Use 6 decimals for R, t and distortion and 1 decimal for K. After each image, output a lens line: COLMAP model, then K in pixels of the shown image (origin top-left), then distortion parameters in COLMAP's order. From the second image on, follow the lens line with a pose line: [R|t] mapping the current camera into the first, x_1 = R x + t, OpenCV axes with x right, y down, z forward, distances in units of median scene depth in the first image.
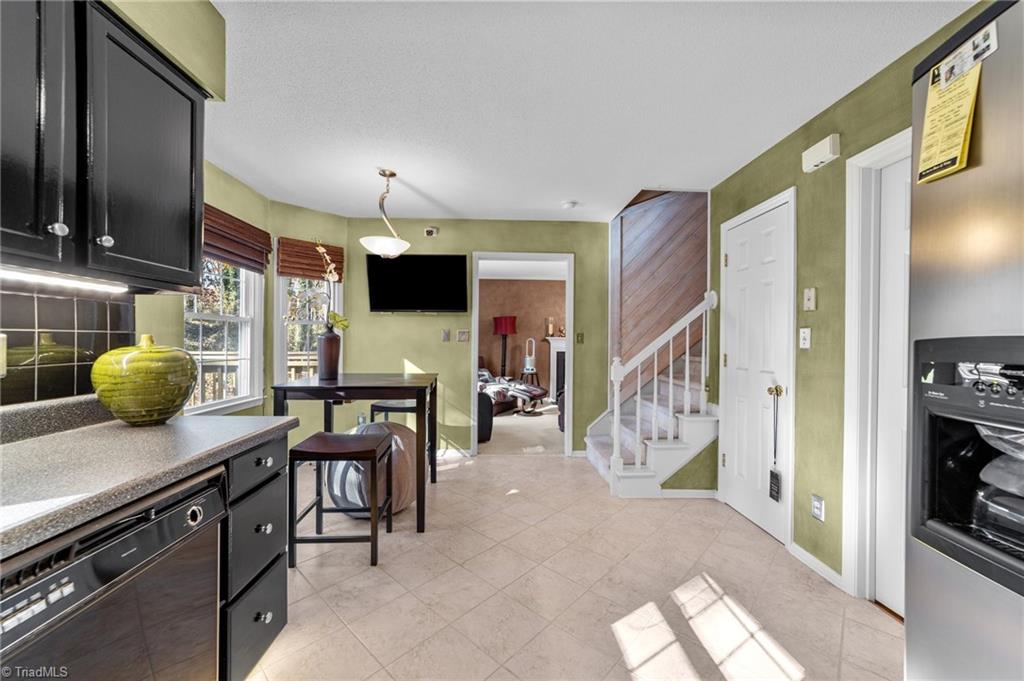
lens RADIAL K [[397.3, 0, 512.6], [0, 397.3, 340.4], [0, 0, 1]] dist [-0.003274, 0.002334]
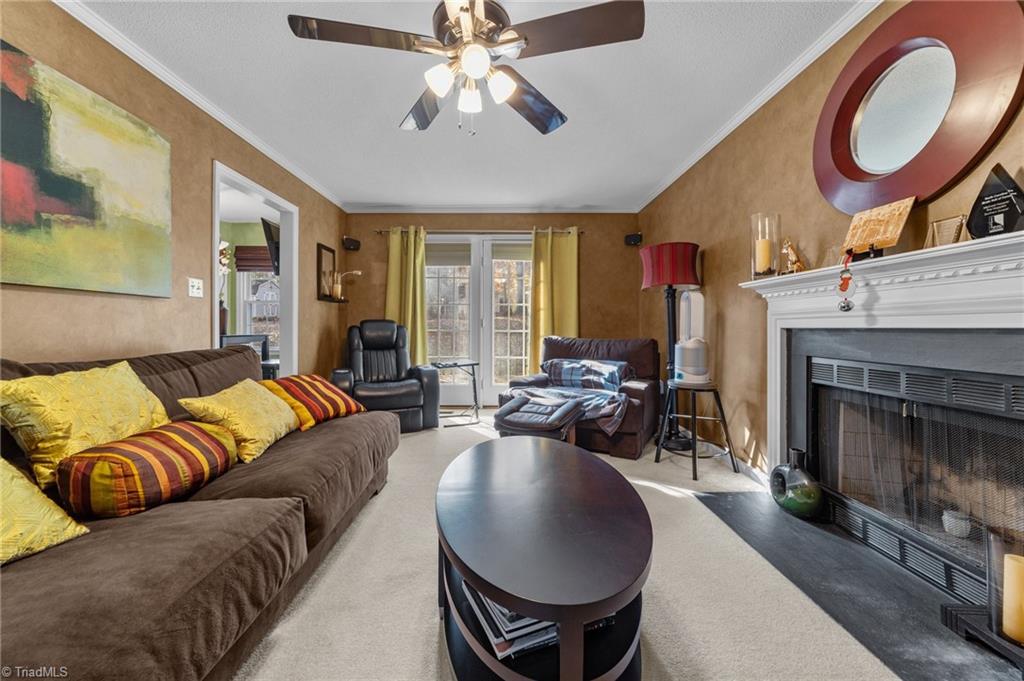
lens RADIAL K [[397.3, 0, 512.0], [0, 397.3, 327.3], [0, 0, 1]] dist [-0.003274, 0.002334]
pose [[-0.028605, -0.013218, -0.999503, 0.406805], [-0.007861, 0.999885, -0.012998, 0.032653], [0.999560, 0.007485, -0.028706, 0.819022]]
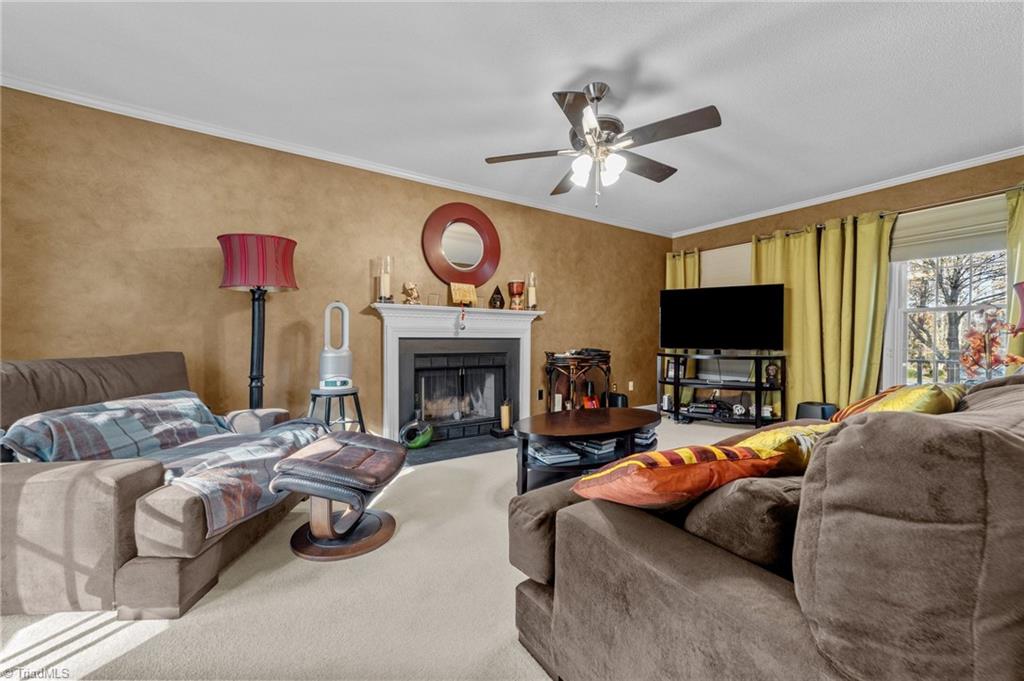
lens RADIAL K [[397.3, 0, 508.3], [0, 397.3, 338.0], [0, 0, 1]] dist [-0.003274, 0.002334]
pose [[0.867757, -0.006169, 0.496950, -0.003079], [0.006035, 0.999980, 0.001876, 0.028802], [-0.496951, 0.001371, 0.867777, 0.562726]]
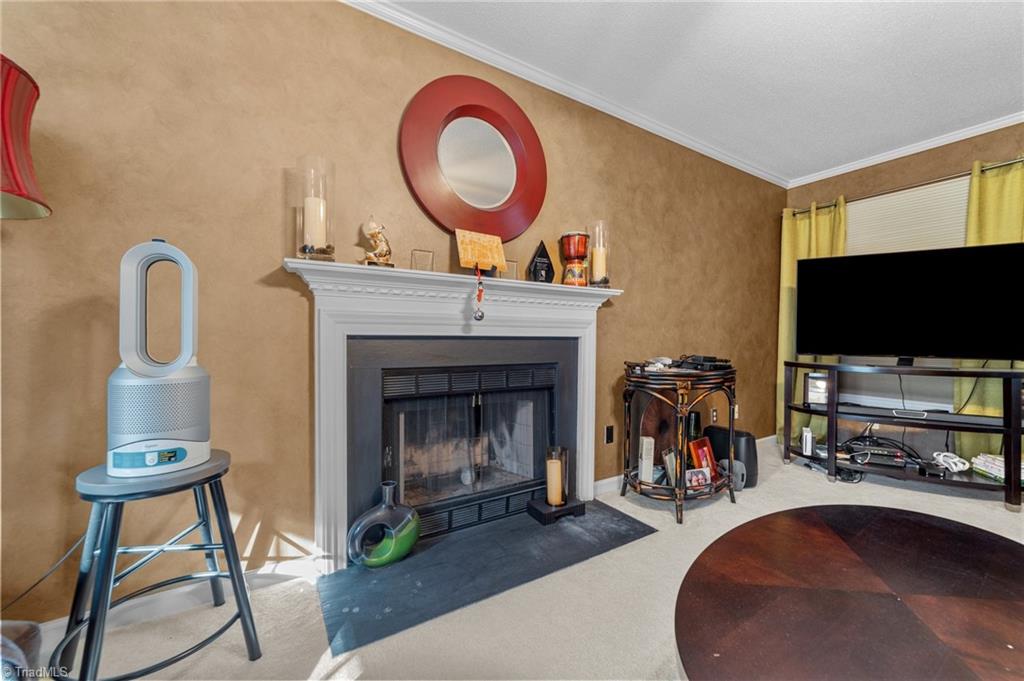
lens RADIAL K [[397.3, 0, 511.0], [0, 397.3, 338.7], [0, 0, 1]] dist [-0.003274, 0.002334]
pose [[0.873291, -0.005938, 0.487163, 0.083837], [0.002830, 0.999971, 0.007115, 0.028790], [-0.487191, -0.004835, 0.873282, 0.778809]]
